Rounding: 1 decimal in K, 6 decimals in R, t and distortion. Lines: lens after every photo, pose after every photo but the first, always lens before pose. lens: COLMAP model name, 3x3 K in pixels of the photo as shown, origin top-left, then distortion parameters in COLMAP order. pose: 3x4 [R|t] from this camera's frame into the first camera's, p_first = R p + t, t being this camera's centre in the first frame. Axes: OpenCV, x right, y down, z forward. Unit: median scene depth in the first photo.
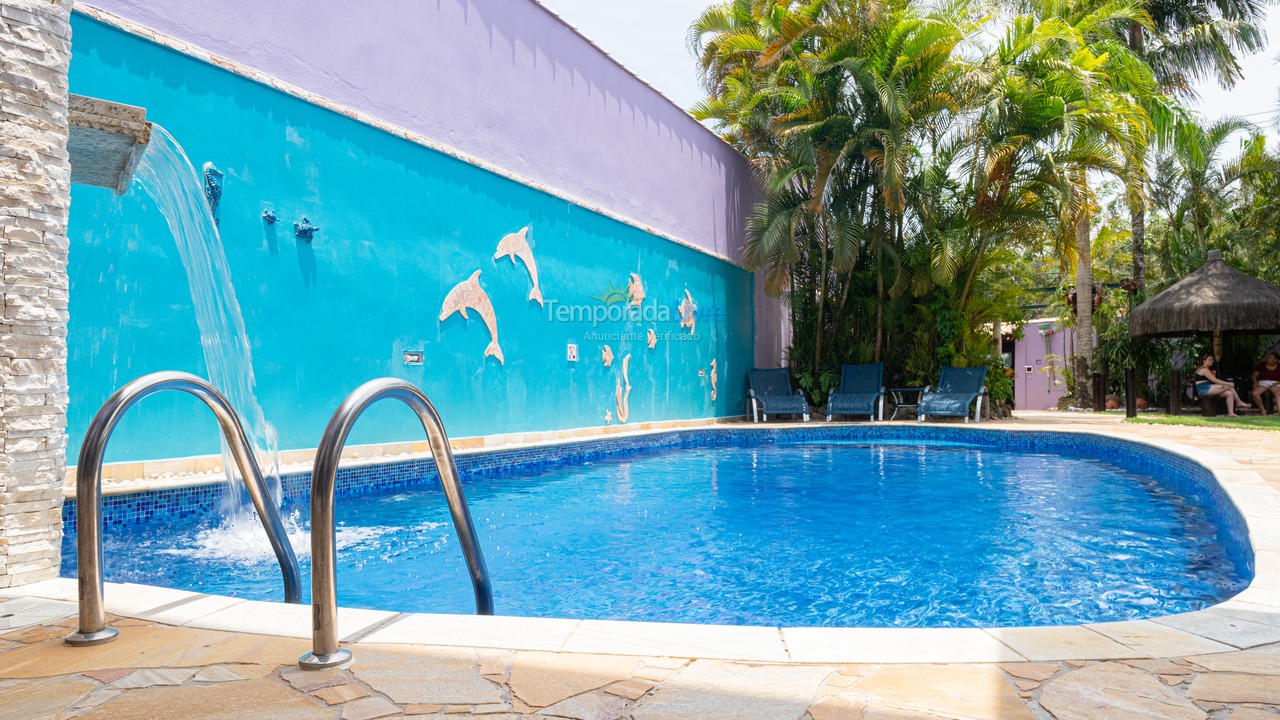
lens RADIAL K [[898.0, 0, 638.6], [0, 898.0, 369.4], [0, 0, 1]] dist [-0.000077, -0.010470]
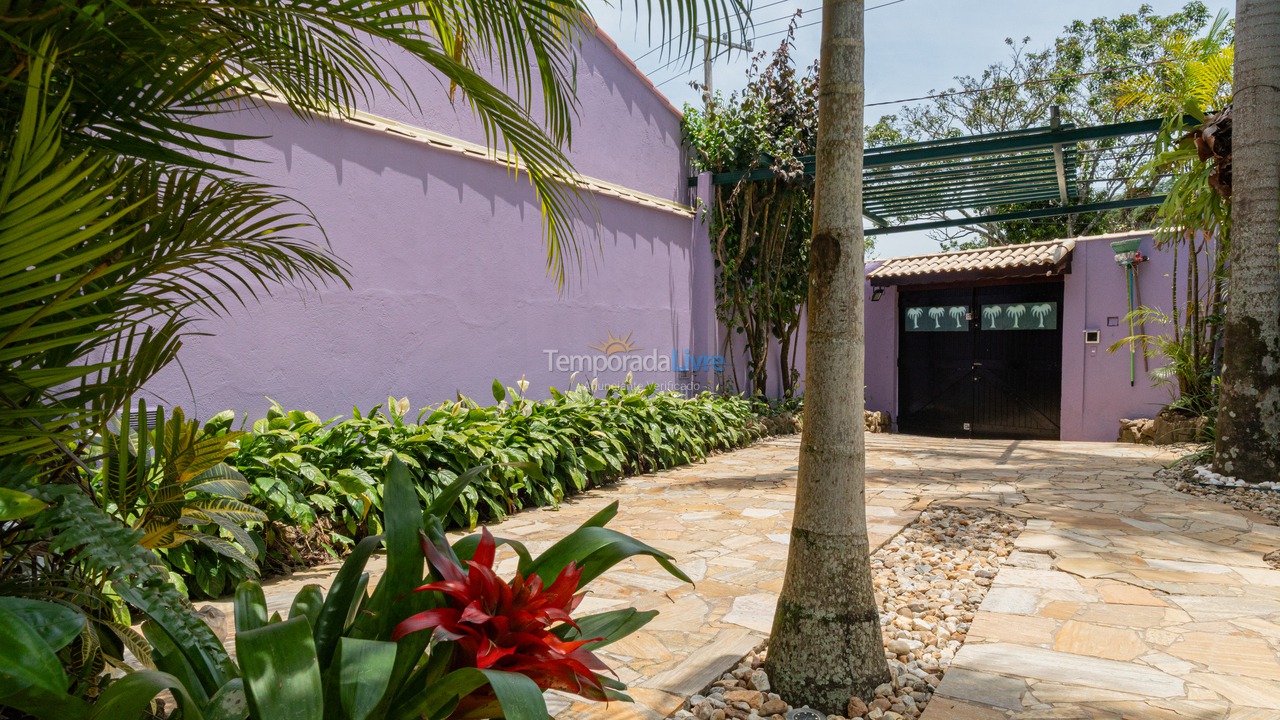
lens RADIAL K [[856.8, 0, 637.8], [0, 856.8, 361.8], [0, 0, 1]] dist [-0.004606, -0.001623]
pose [[0.995429, 0.000019, -0.095501, 0.303588], [0.004891, 0.998678, 0.051176, -0.014740], [0.095375, -0.051409, 0.994113, 0.666849]]
